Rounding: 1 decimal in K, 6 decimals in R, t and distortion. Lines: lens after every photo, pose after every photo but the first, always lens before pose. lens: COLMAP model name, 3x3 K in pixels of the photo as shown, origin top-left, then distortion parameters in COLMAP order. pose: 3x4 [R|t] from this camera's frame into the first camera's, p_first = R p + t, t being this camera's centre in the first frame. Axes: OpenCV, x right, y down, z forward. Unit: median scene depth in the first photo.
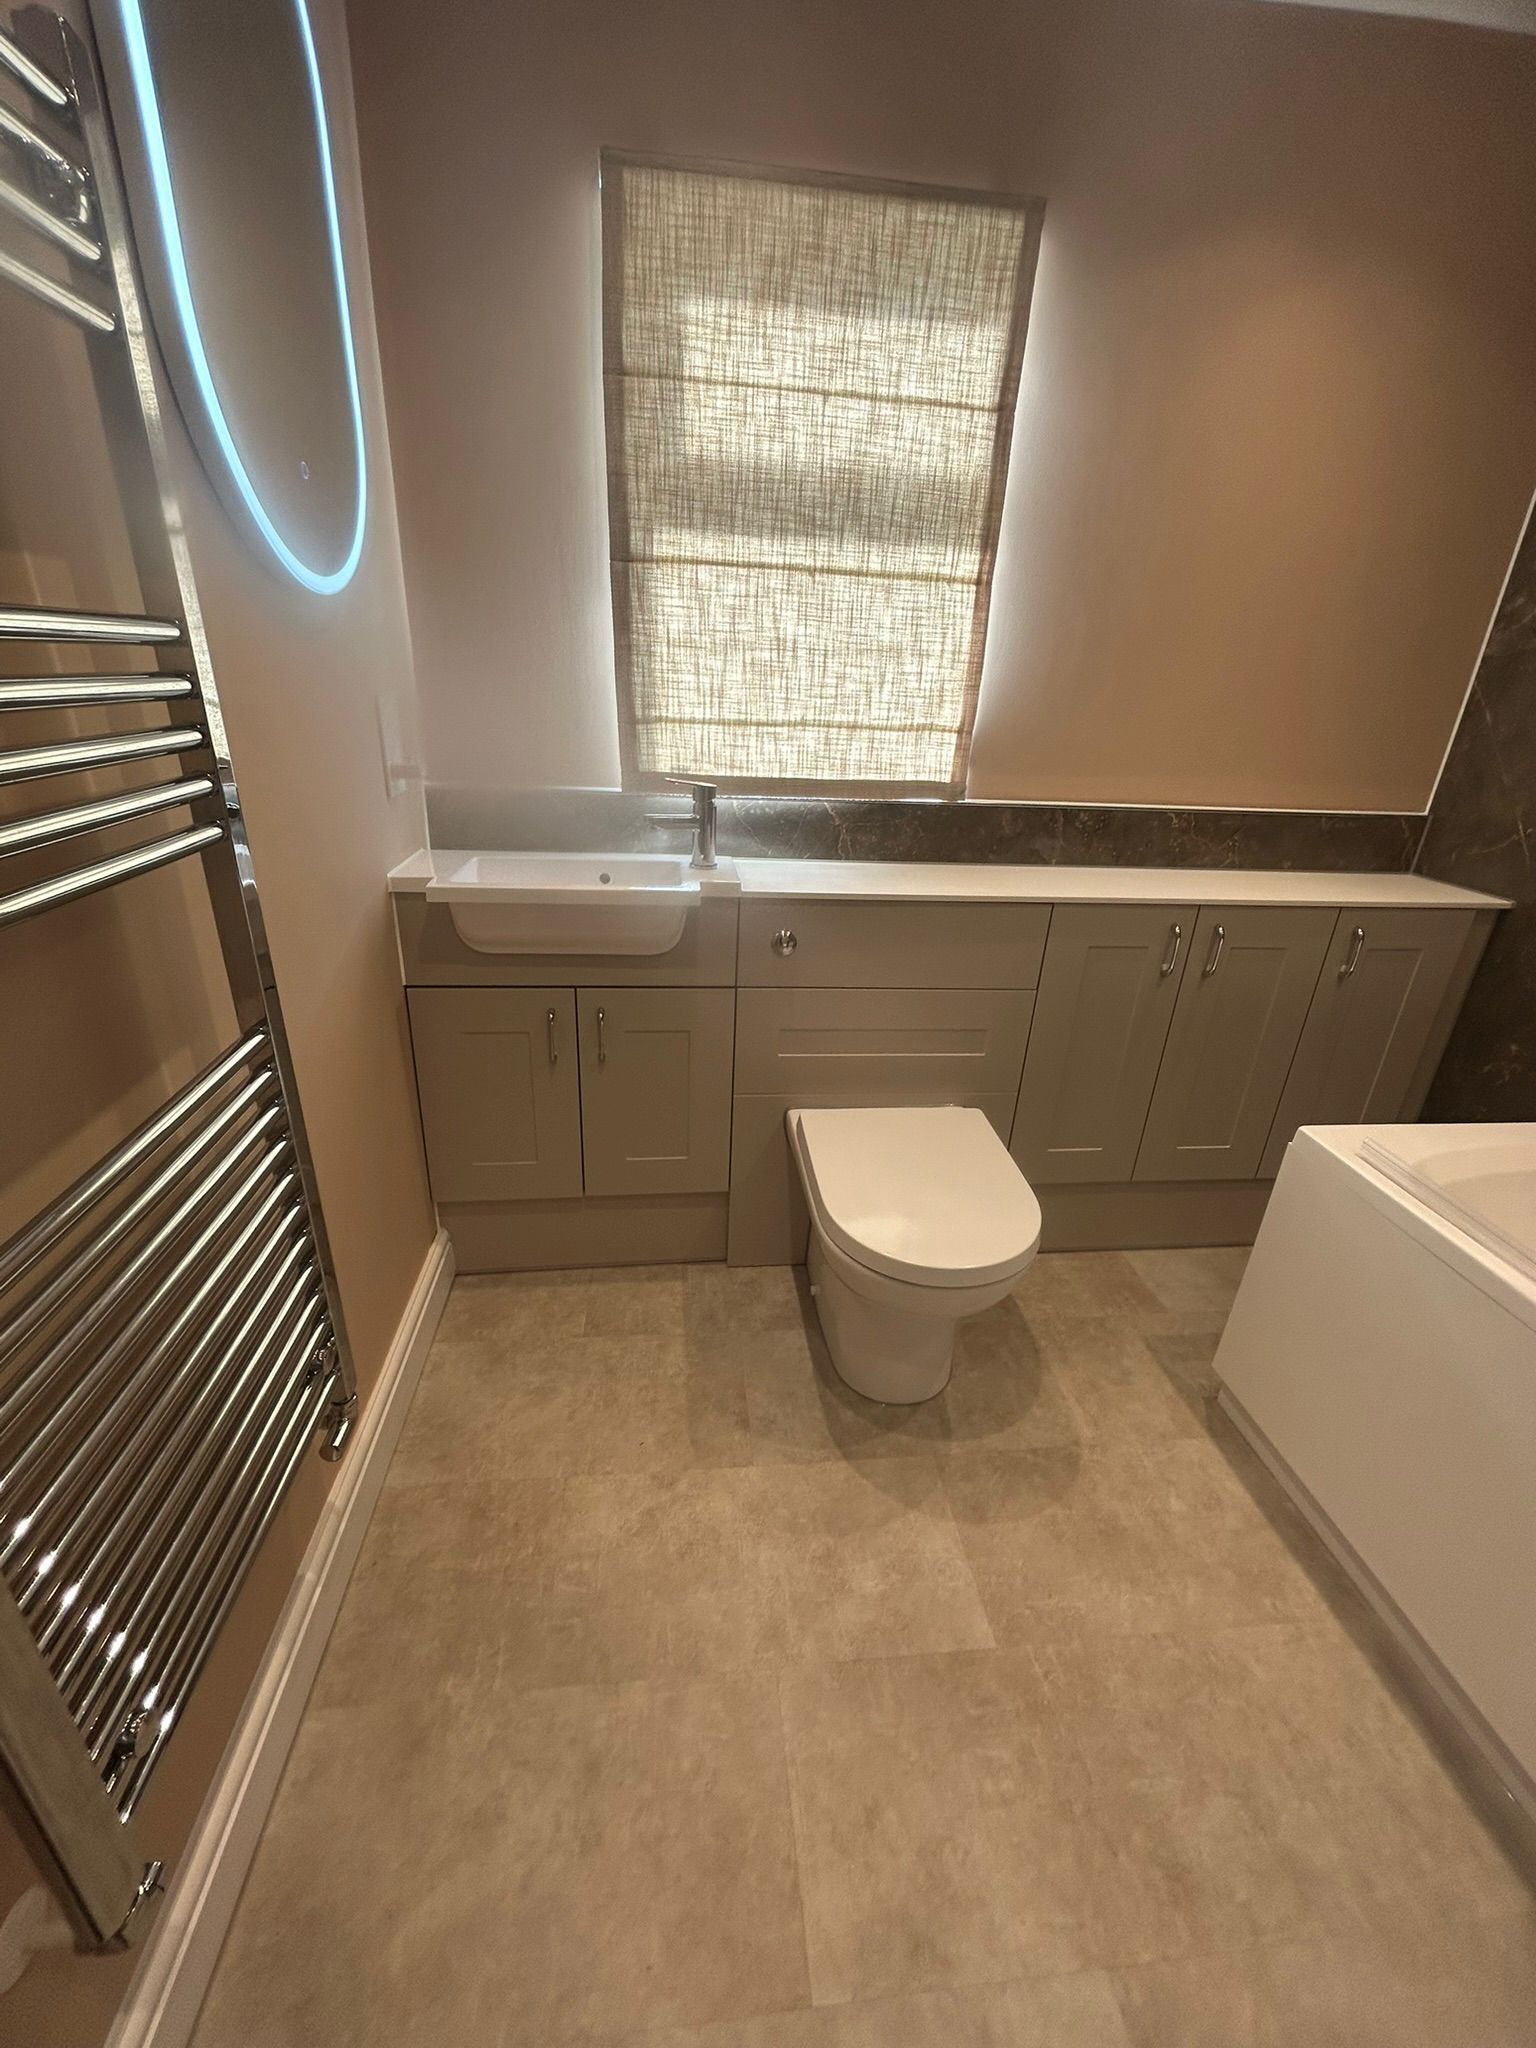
lens RADIAL K [[830.6, 0, 768.1], [0, 830.6, 1022.5], [0, 0, 1]] dist [-0.003519, 0.001331]
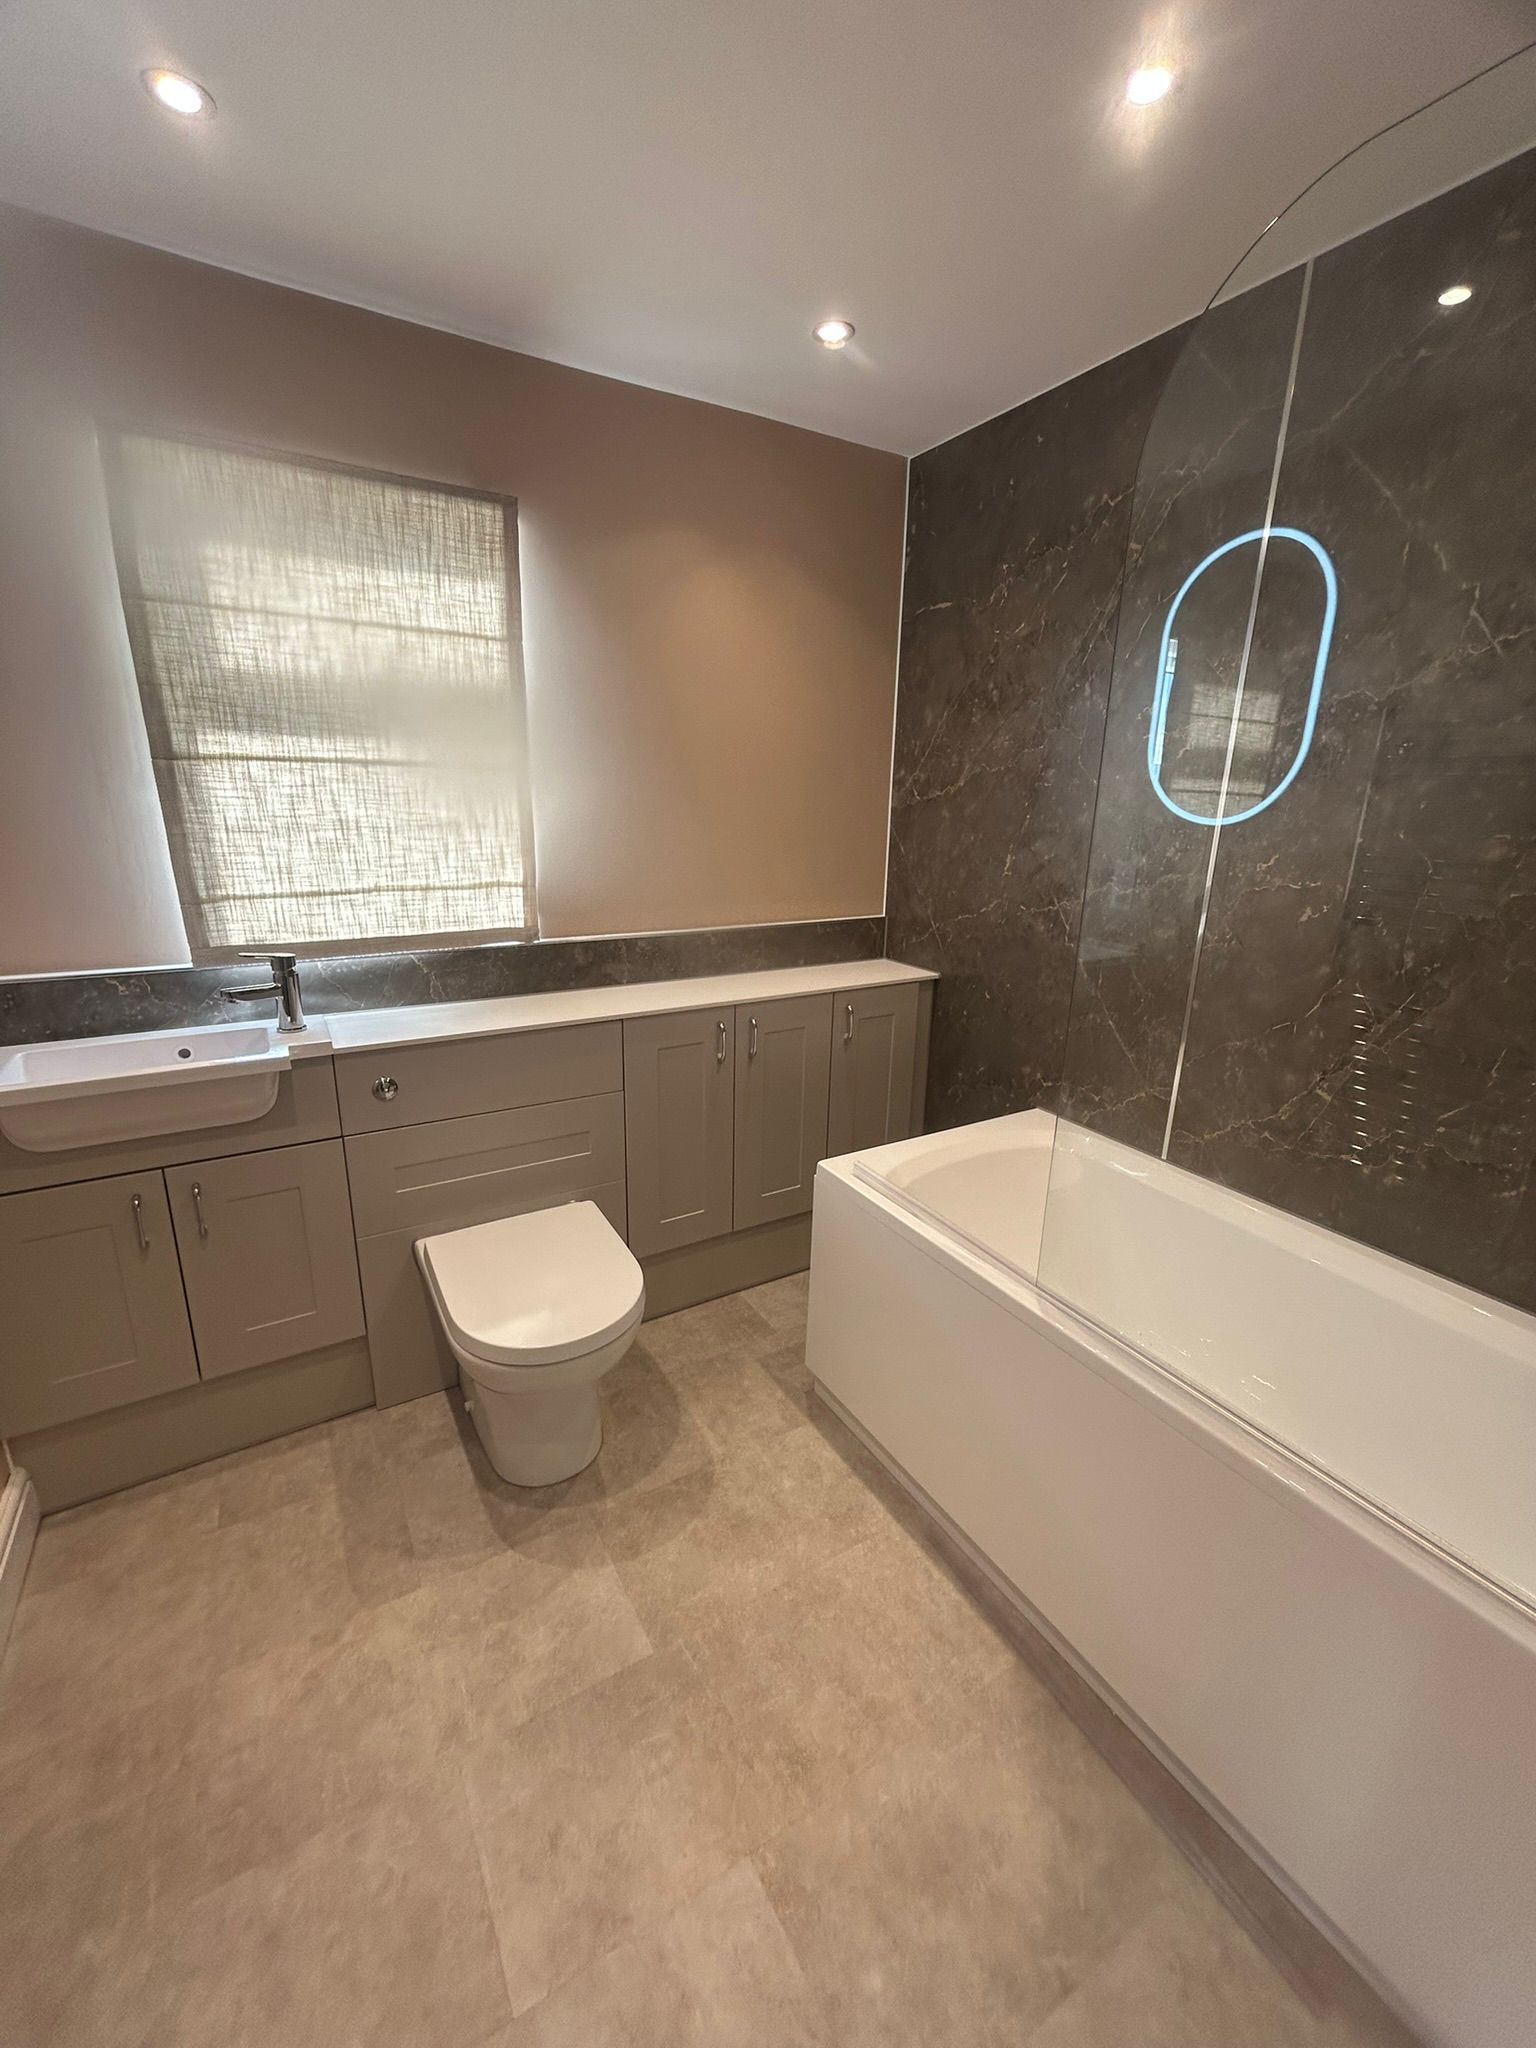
lens RADIAL K [[830.6, 0, 767.7], [0, 830.6, 1022.7], [0, 0, 1]] dist [-0.003519, 0.001331]
pose [[0.909063, -0.135397, 0.394045, 0.062299], [0.180030, 0.980531, -0.078412, -0.004425], [-0.375756, 0.142221, 0.915740, -0.215015]]
